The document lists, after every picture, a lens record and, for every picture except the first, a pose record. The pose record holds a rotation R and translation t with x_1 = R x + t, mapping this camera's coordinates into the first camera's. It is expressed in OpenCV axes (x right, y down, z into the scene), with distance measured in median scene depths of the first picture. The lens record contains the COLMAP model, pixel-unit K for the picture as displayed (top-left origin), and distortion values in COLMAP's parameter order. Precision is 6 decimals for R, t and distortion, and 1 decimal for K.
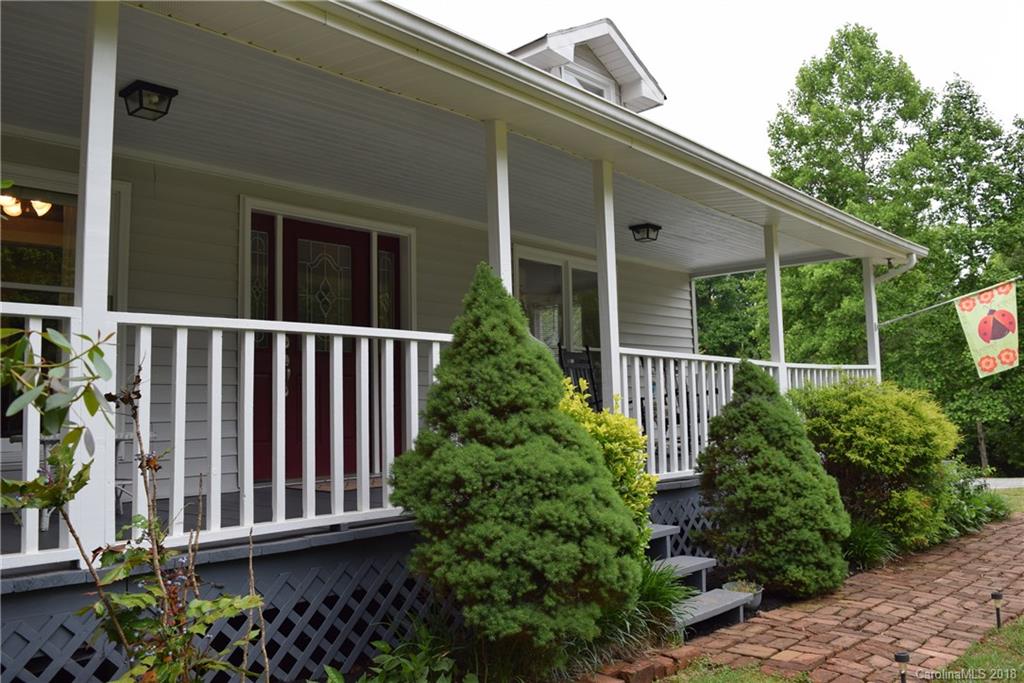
lens RADIAL K [[851.5, 0, 511.3], [0, 851.5, 341.9], [0, 0, 1]] dist [-0.082549, 0.004790]
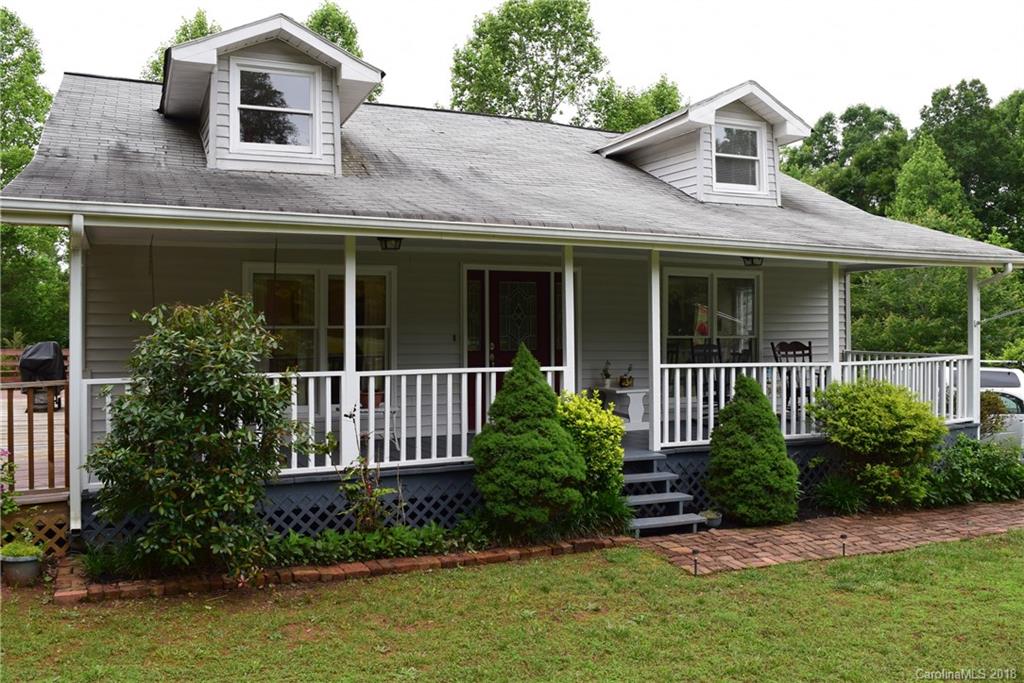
lens RADIAL K [[851.5, 0, 512.6], [0, 851.5, 341.3], [0, 0, 1]] dist [-0.082549, 0.004790]
pose [[0.918877, 0.025246, -0.393735, 0.797525], [0.012902, 0.995494, 0.093939, -0.306294], [0.394333, -0.091399, 0.914411, -0.948213]]
